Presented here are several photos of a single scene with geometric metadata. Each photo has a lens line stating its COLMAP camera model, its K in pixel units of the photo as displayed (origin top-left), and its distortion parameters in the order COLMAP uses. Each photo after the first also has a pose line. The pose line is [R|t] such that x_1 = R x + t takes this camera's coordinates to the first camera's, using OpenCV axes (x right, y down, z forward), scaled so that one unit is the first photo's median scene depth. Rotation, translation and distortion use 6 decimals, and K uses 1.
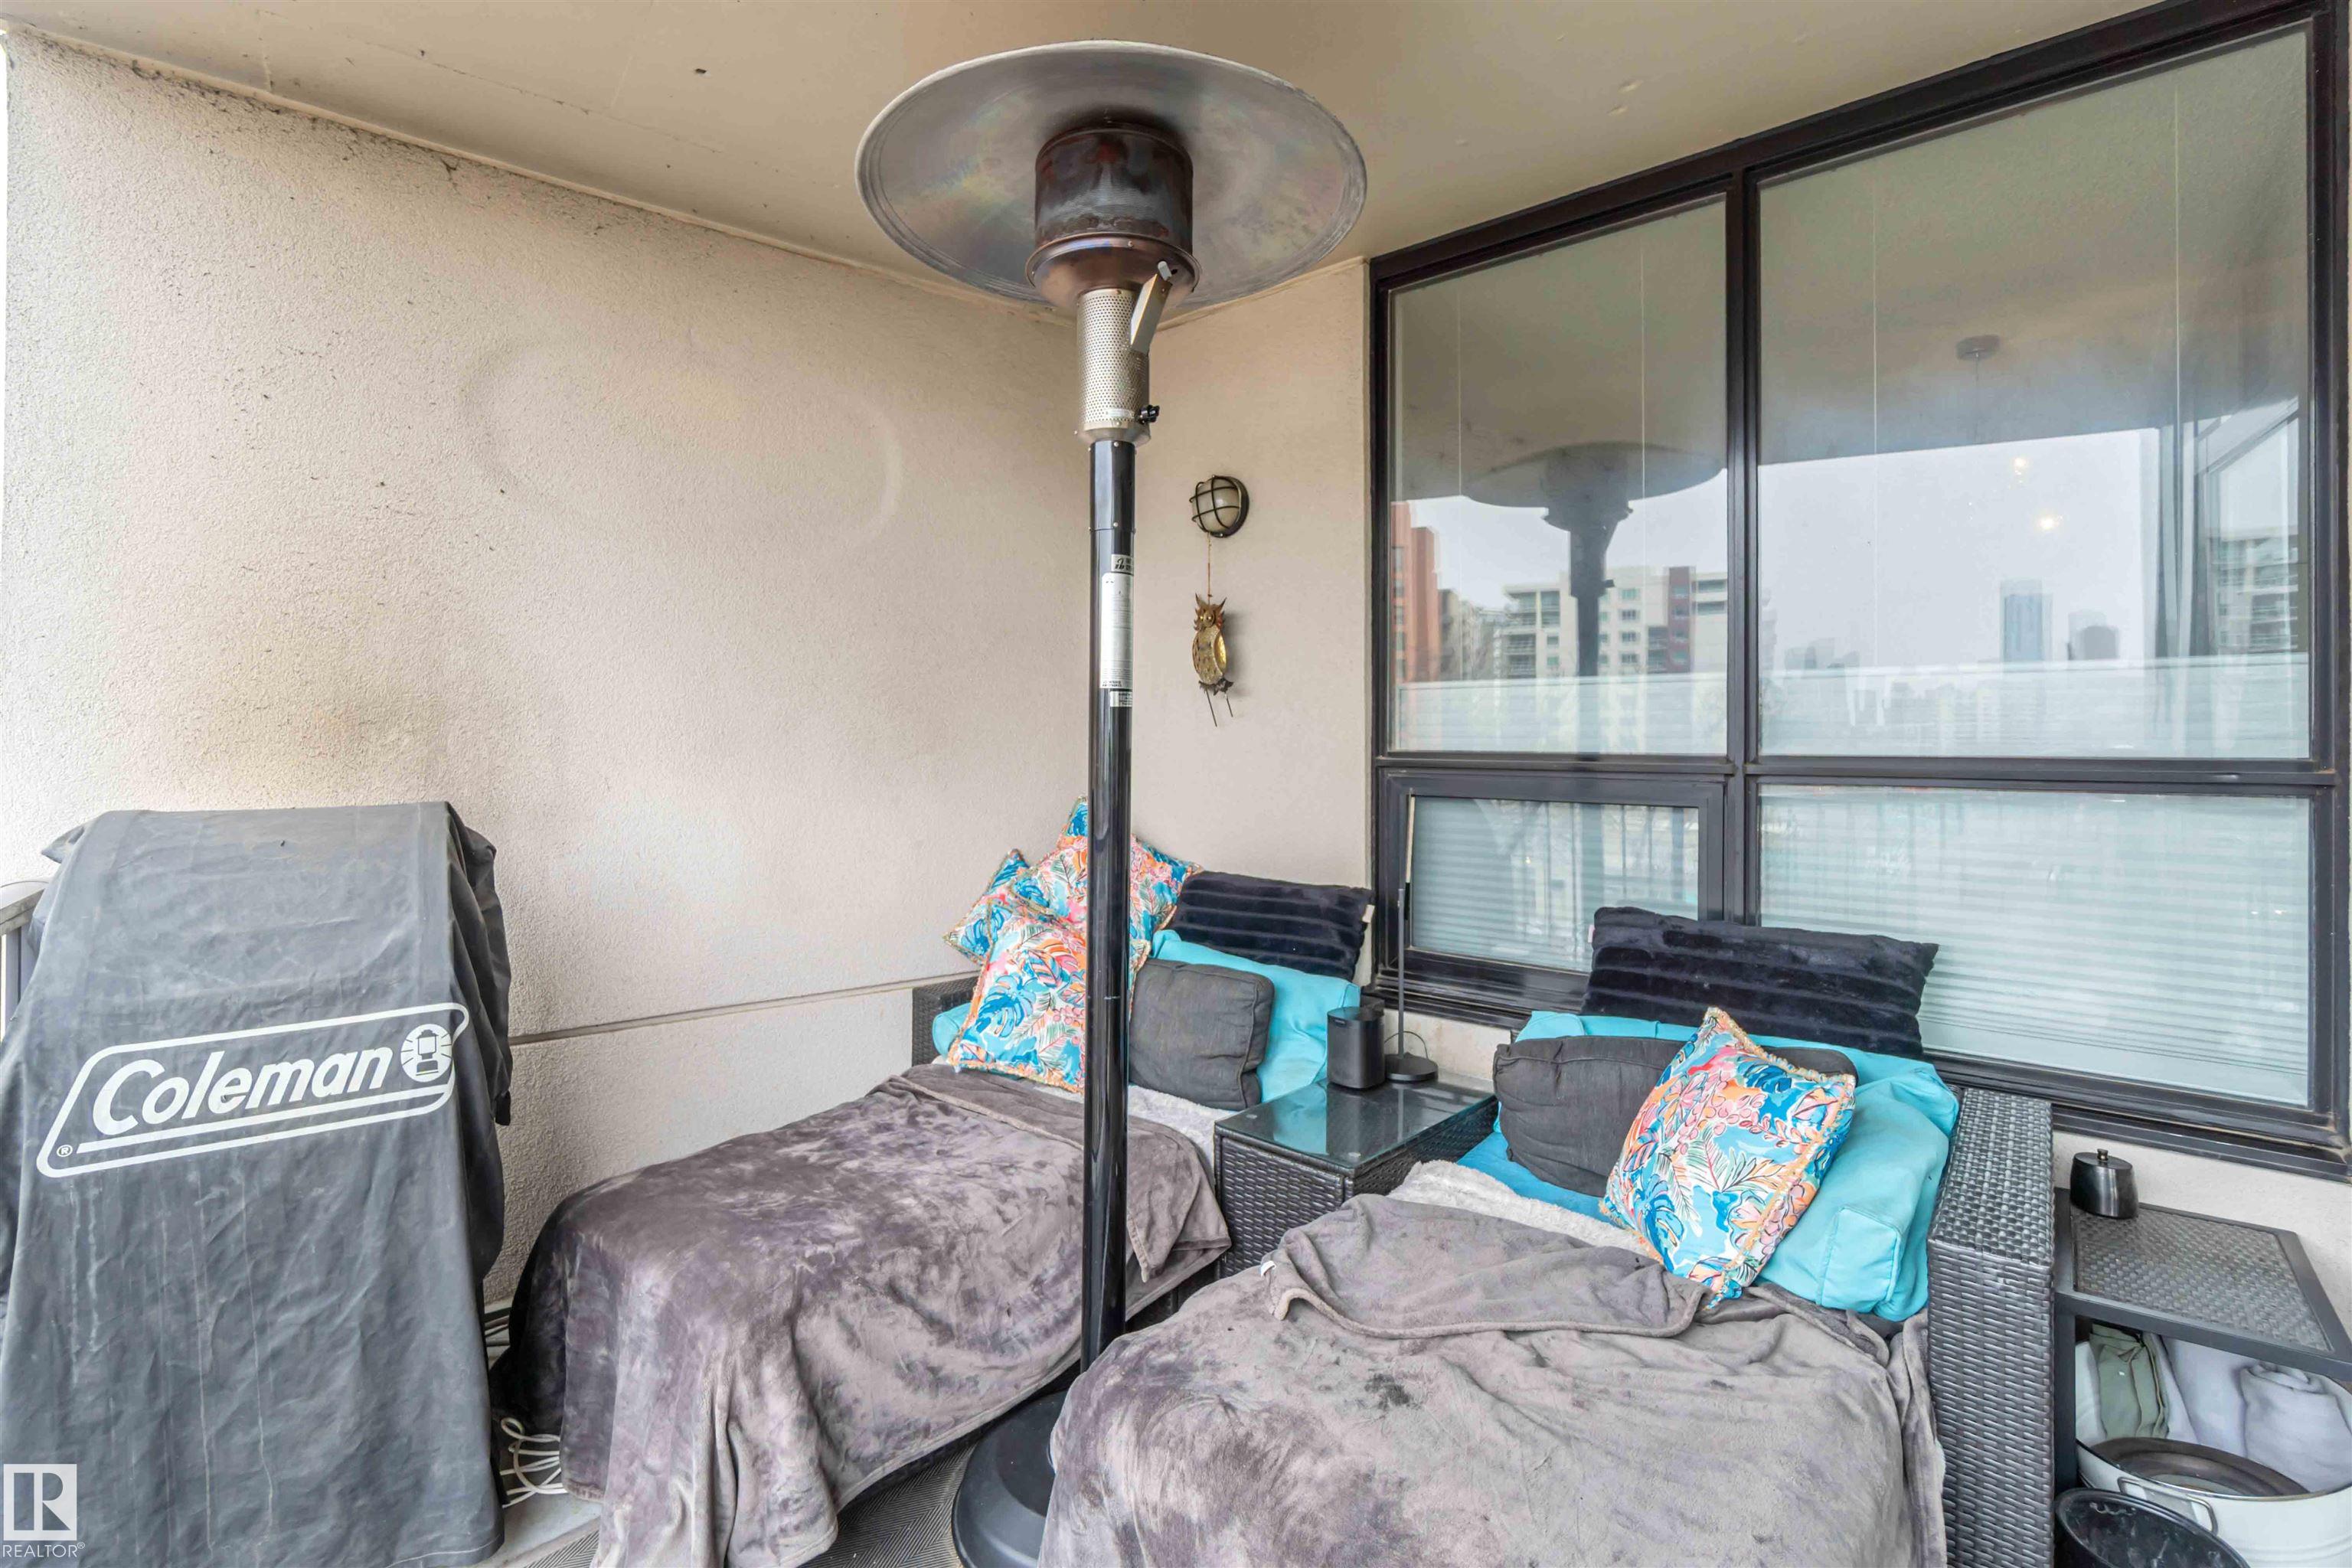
lens RADIAL K [[1038.3, 0, 1161.5], [0, 1038.3, 746.2], [0, 0, 1]] dist [-0.008049, 0.003051]
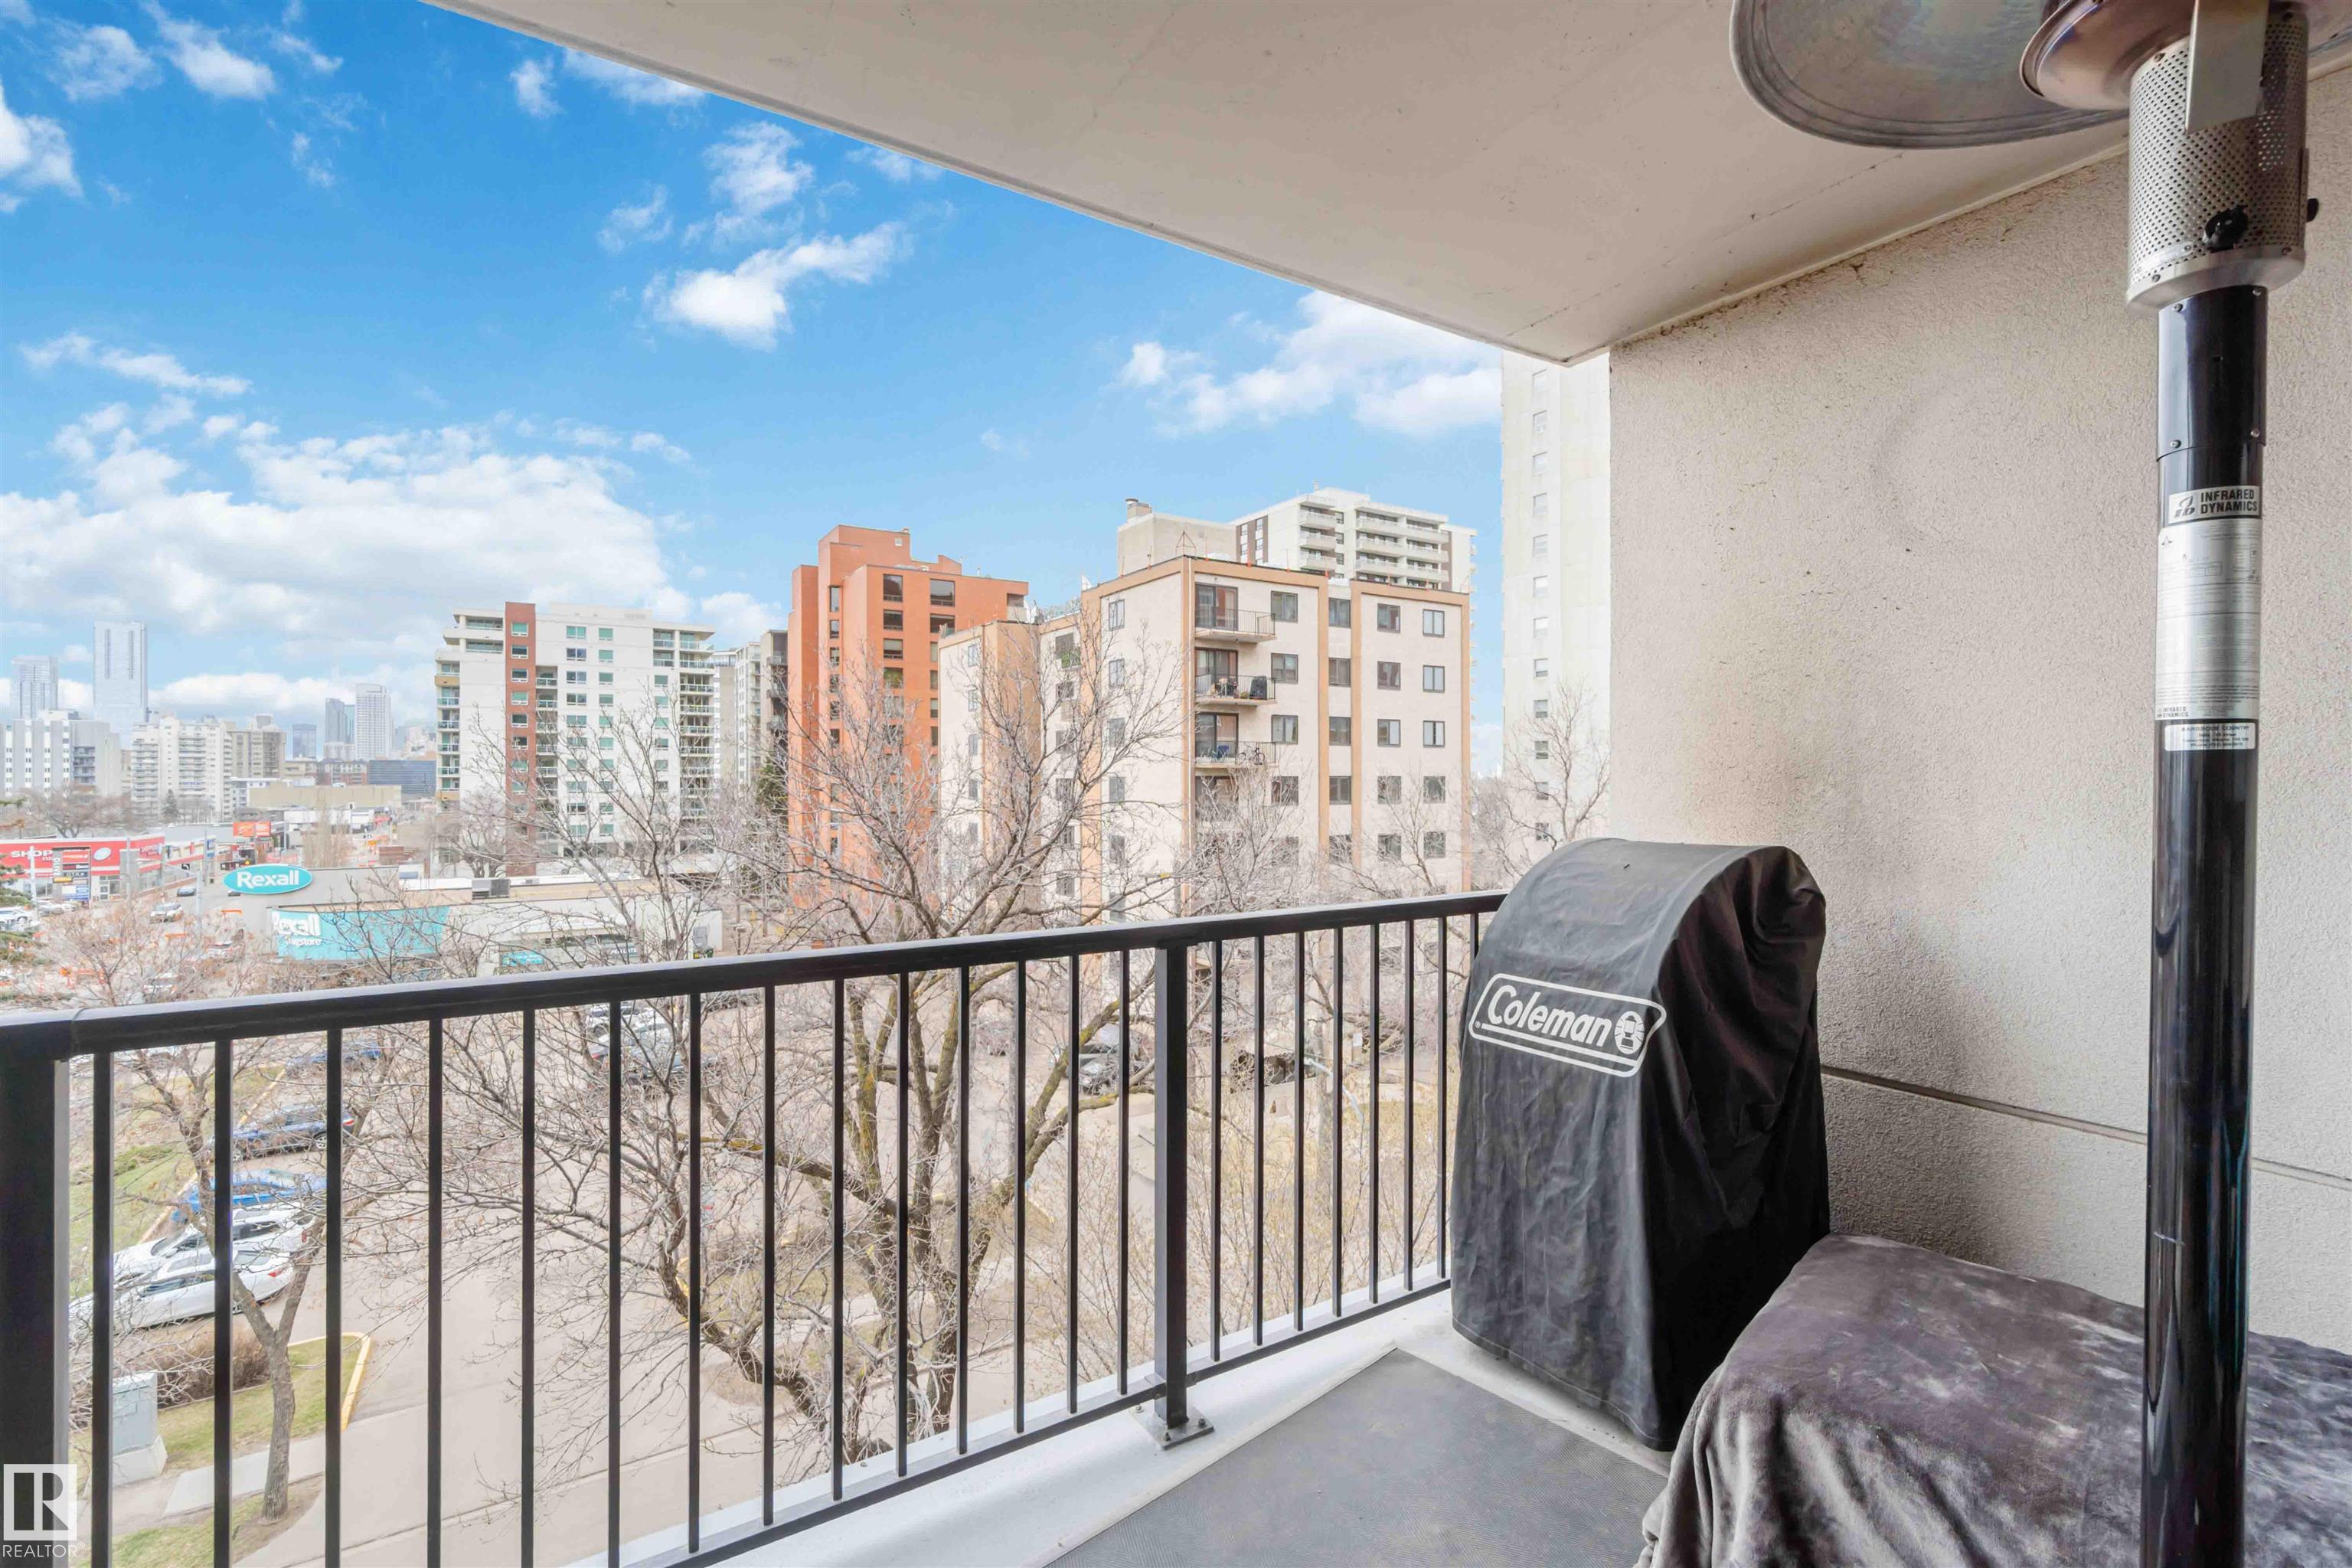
lens RADIAL K [[1038.3, 0, 1175.0], [0, 1038.3, 786.1], [0, 0, 1]] dist [-0.008049, 0.003051]
pose [[-0.067240, 0.002248, -0.997734, 0.652940], [-0.004538, 0.999986, 0.002559, -0.017562], [0.997727, 0.004699, -0.067229, 0.521987]]
